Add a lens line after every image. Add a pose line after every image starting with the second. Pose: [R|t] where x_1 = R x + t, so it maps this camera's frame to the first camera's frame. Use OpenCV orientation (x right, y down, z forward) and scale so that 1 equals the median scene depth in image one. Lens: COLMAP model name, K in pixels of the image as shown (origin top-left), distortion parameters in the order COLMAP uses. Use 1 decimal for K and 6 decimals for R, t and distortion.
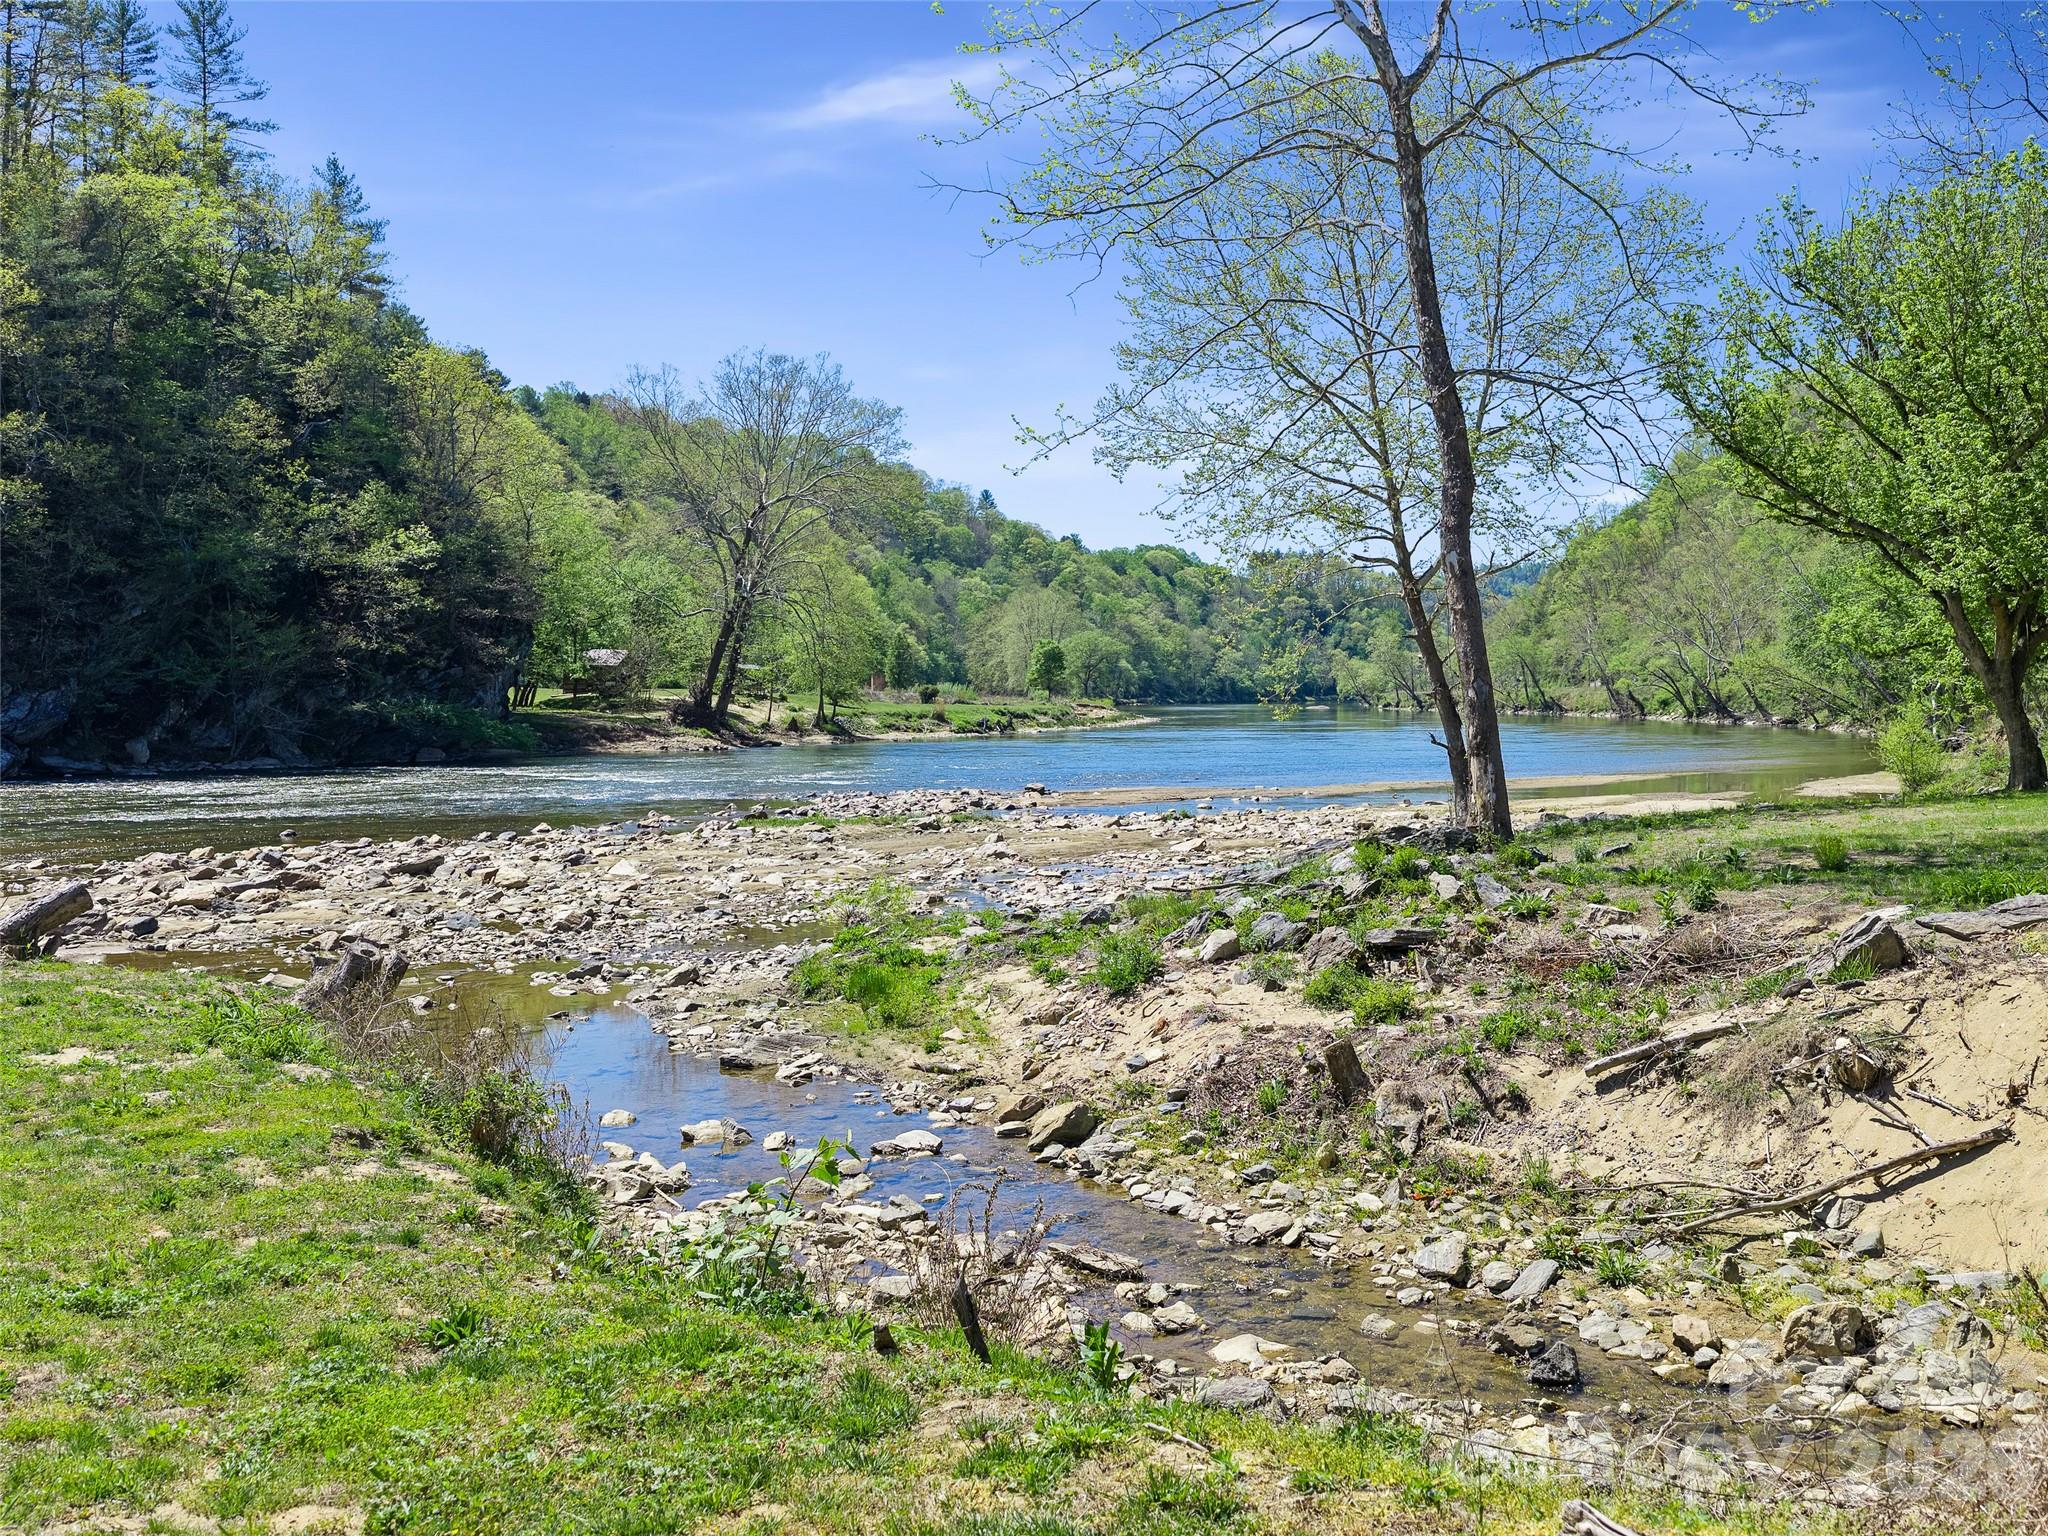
lens RADIAL K [[1922.3, 0, 1023.5], [0, 1922.3, 822.3], [0, 0, 1]] dist [0.019781, -0.017191]
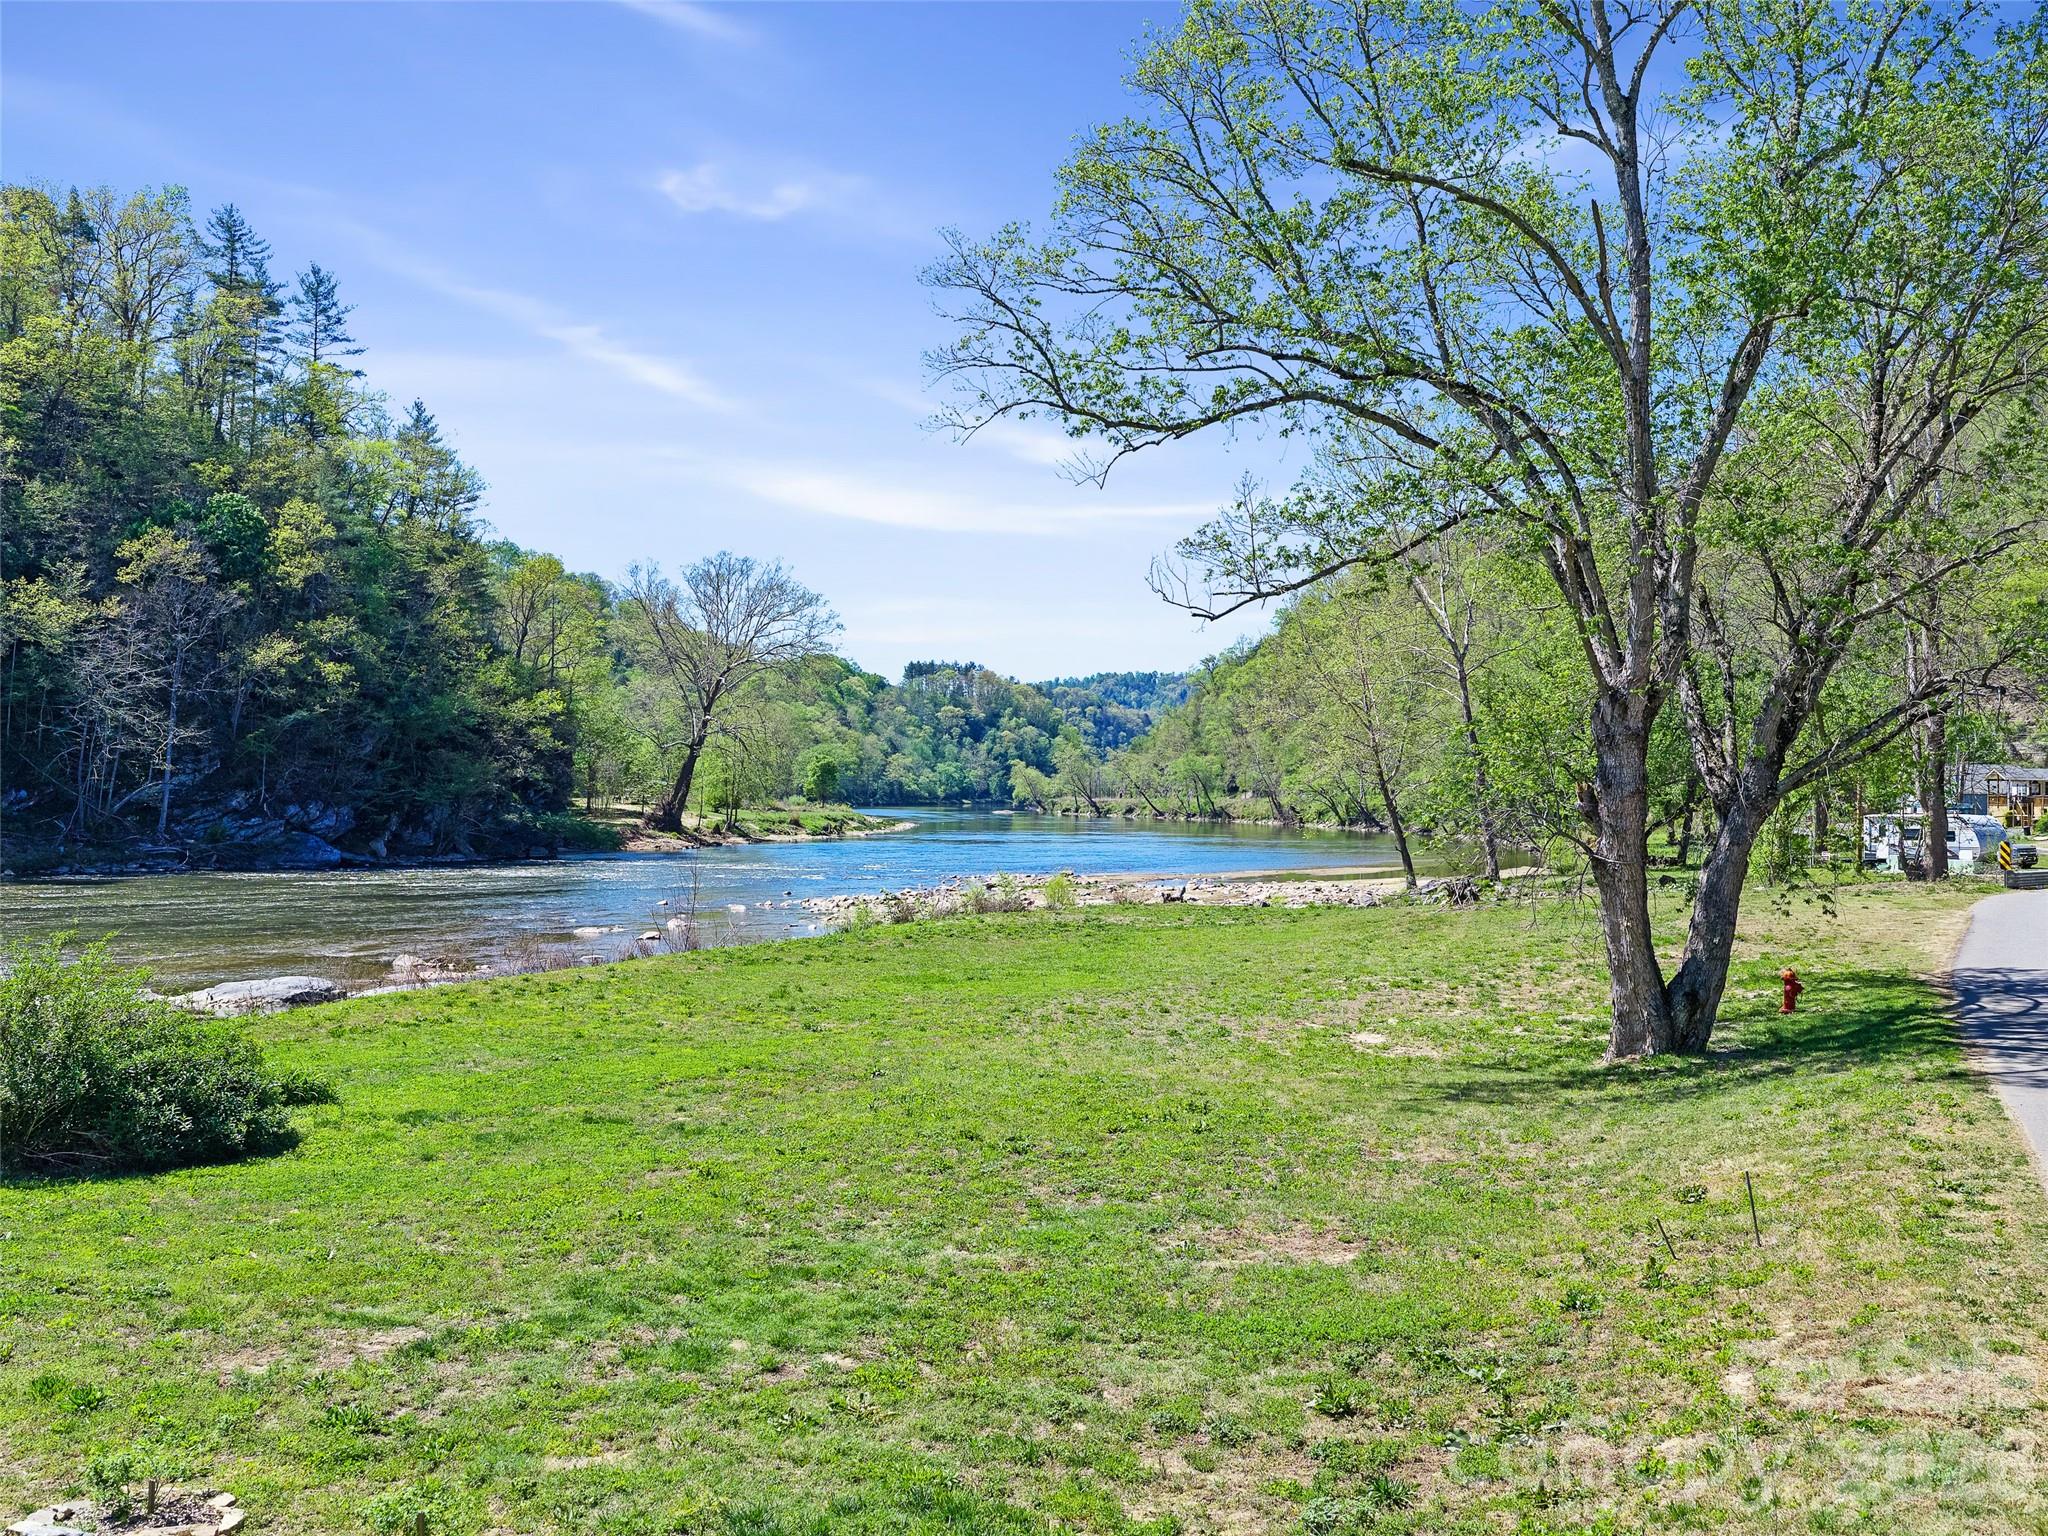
lens RADIAL K [[1922.3, 0, 1023.5], [0, 1922.3, 822.3], [0, 0, 1]] dist [0.019781, -0.017191]
pose [[0.980745, 0.007871, 0.195135, -0.099632], [0.002219, 0.998674, -0.051435, 0.006676], [-0.195281, 0.050877, 0.979427, -0.176234]]
